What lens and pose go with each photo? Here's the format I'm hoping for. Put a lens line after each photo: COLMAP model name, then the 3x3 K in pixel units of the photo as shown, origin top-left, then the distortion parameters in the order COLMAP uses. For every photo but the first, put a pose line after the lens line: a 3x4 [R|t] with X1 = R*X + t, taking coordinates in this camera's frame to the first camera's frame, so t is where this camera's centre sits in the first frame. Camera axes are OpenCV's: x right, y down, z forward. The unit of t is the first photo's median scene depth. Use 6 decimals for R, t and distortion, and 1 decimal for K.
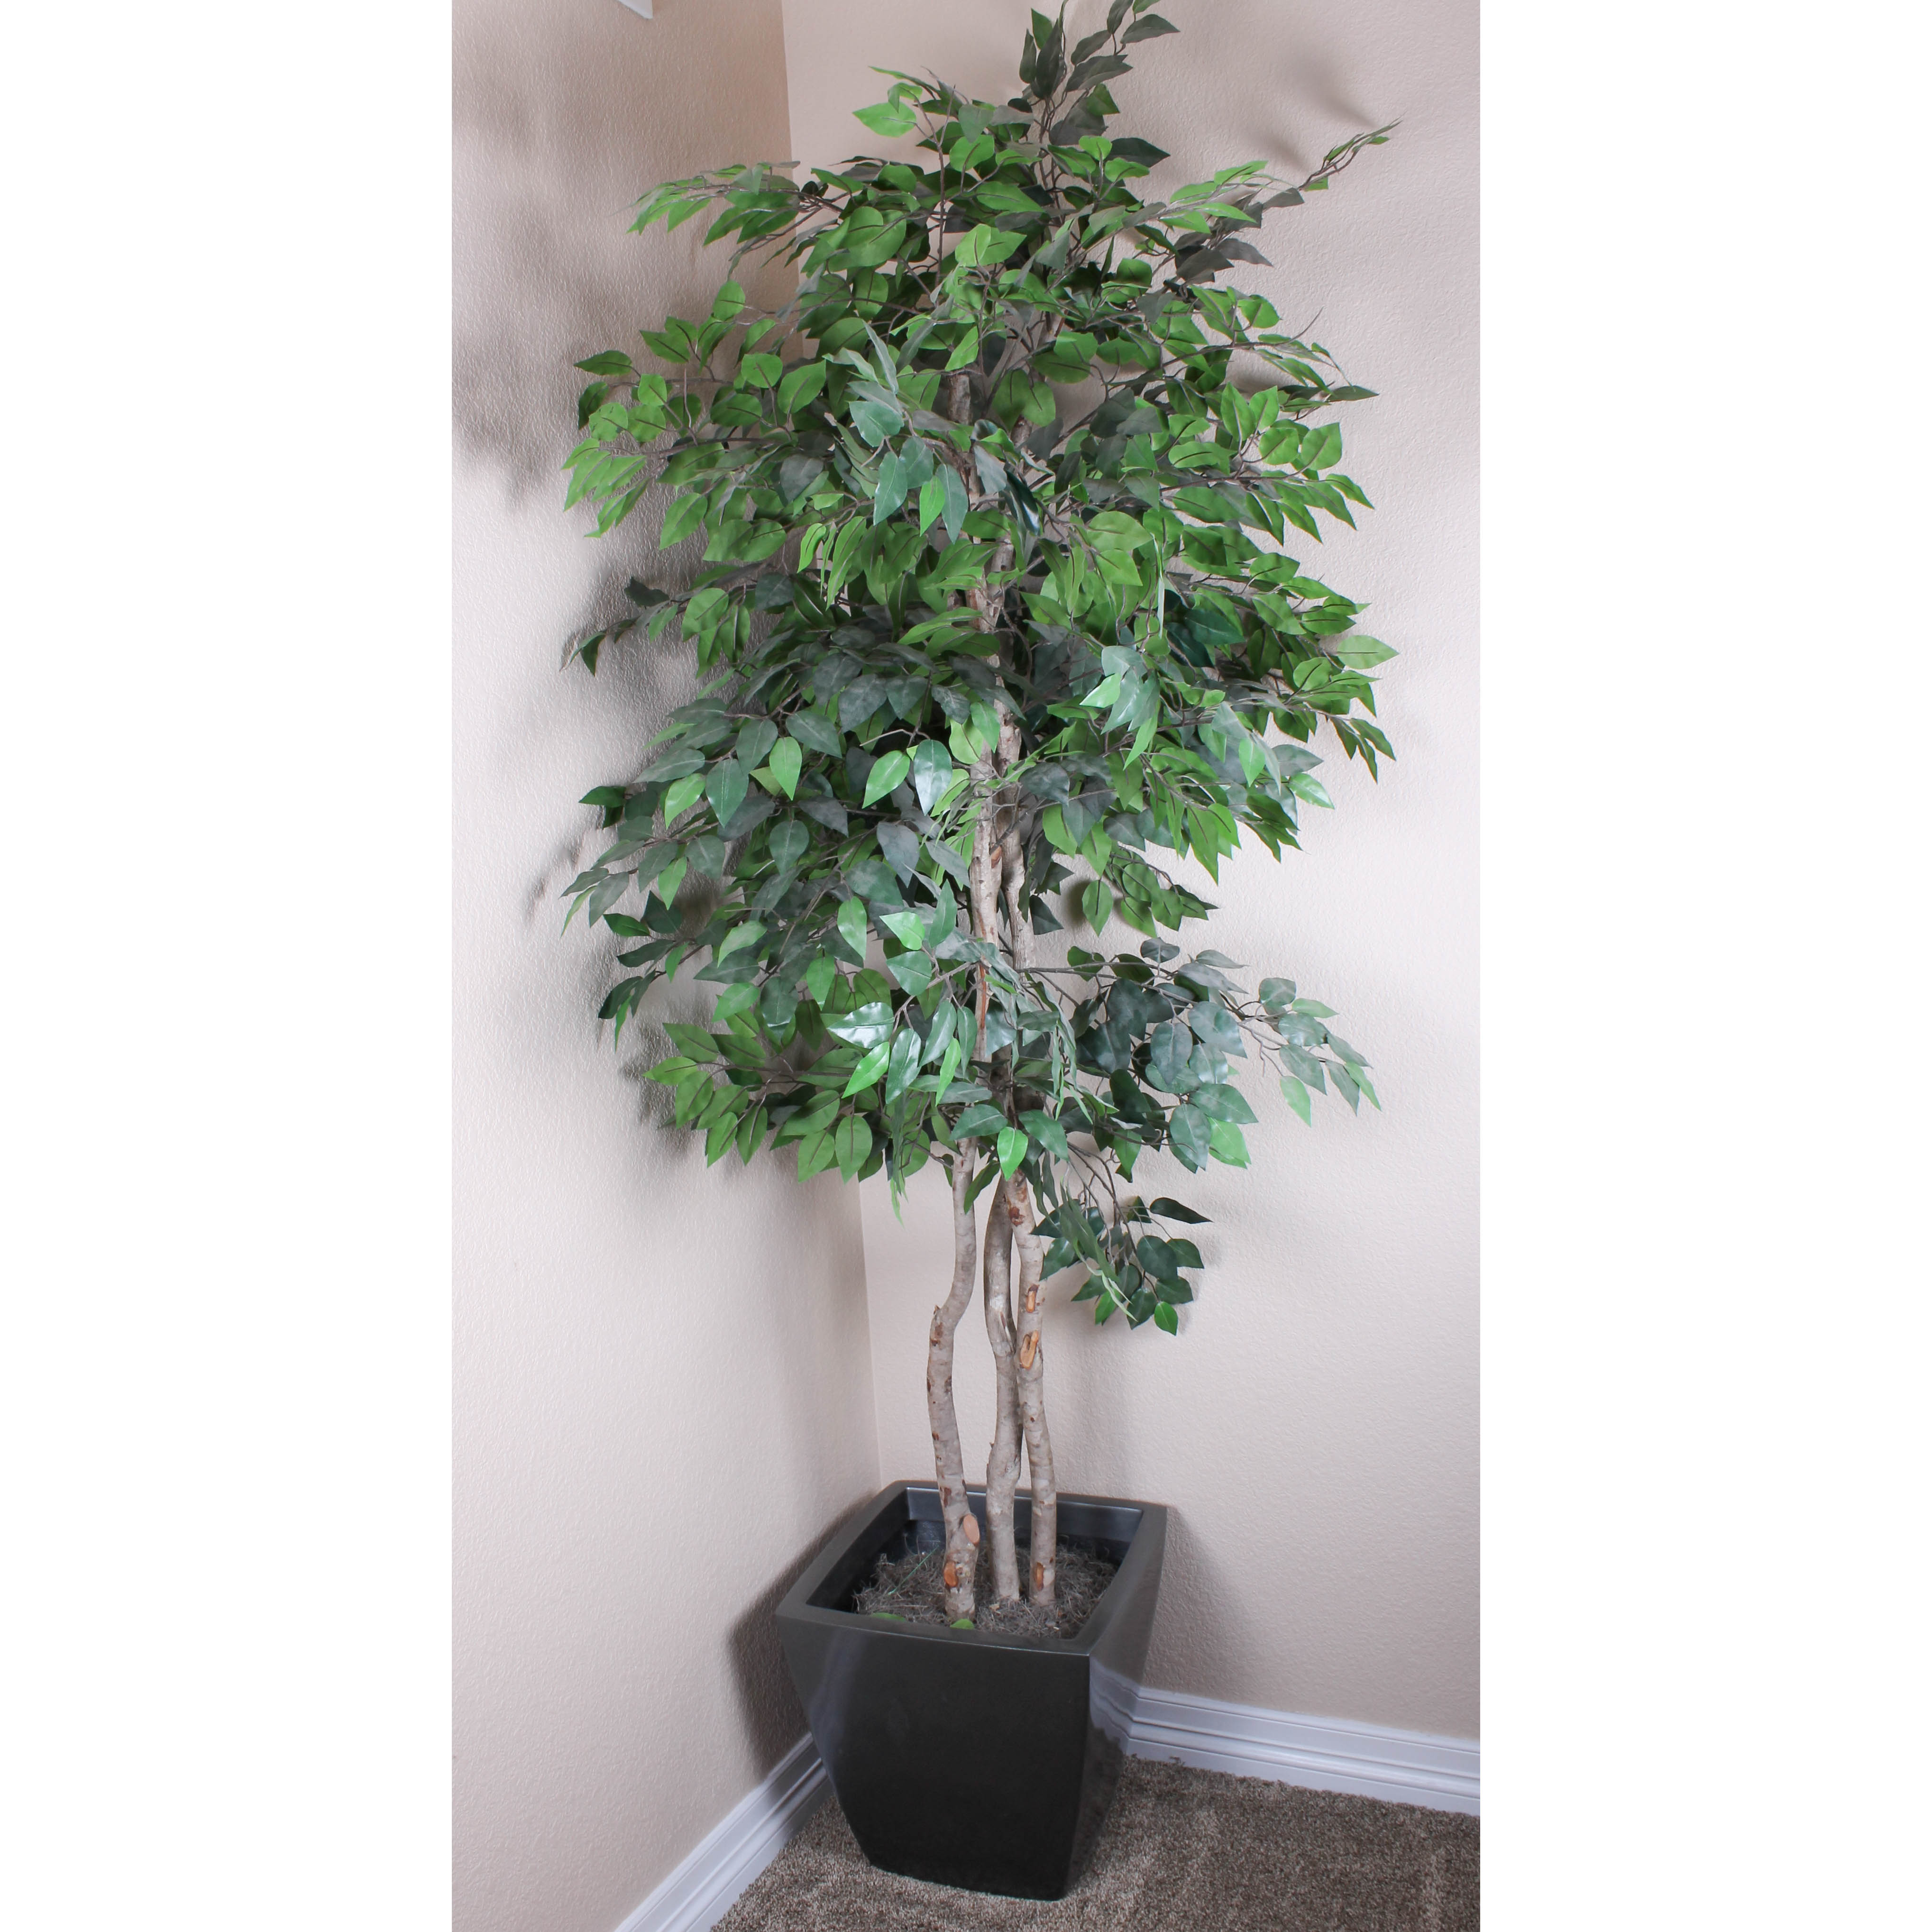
lens RADIAL K [[2003.7, 0, 964.8], [0, 2003.7, 965.1], [0, 0, 1]] dist [-0.052400, 0.000000]
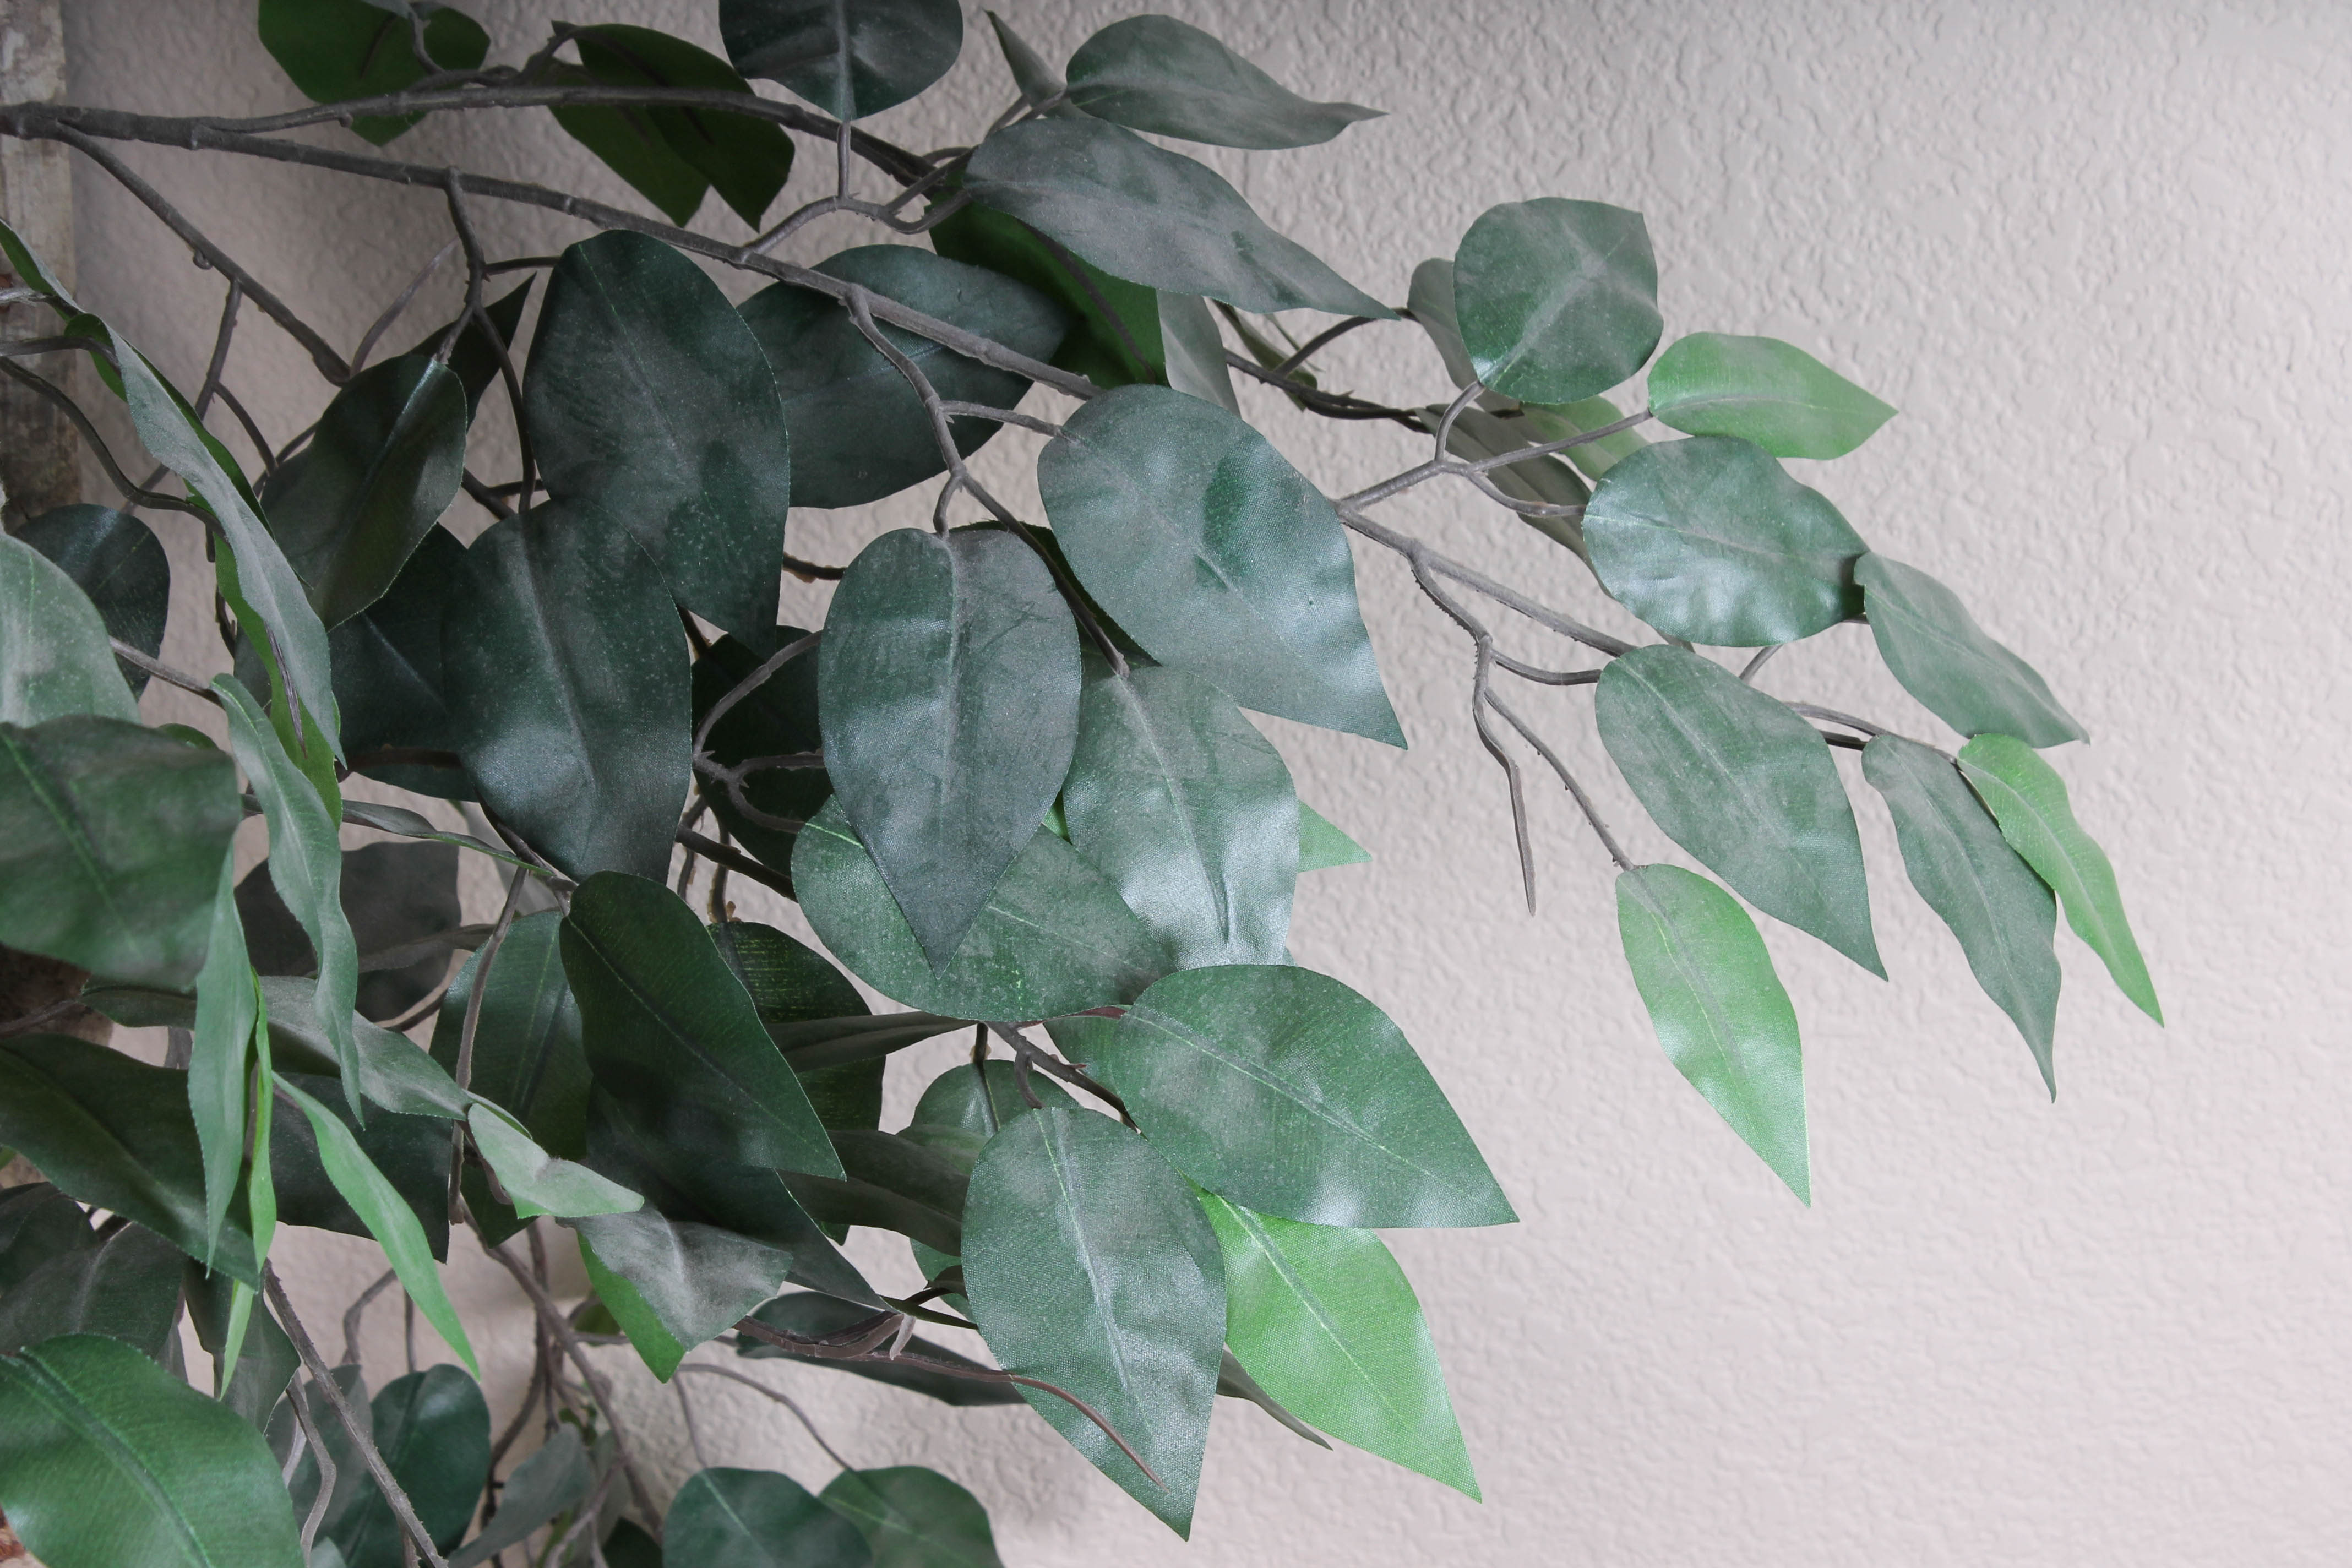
lens RADIAL K [[5548.4, 0, 1175.7], [0, 5548.4, 789.3], [0, 0, 1]] dist [0.050232, 0.000000]
pose [[0.975872, -0.033293, 0.215789, 0.025508], [-0.018288, 0.972370, 0.232727, -0.053934], [-0.217575, -0.231058, 0.948300, 0.571231]]
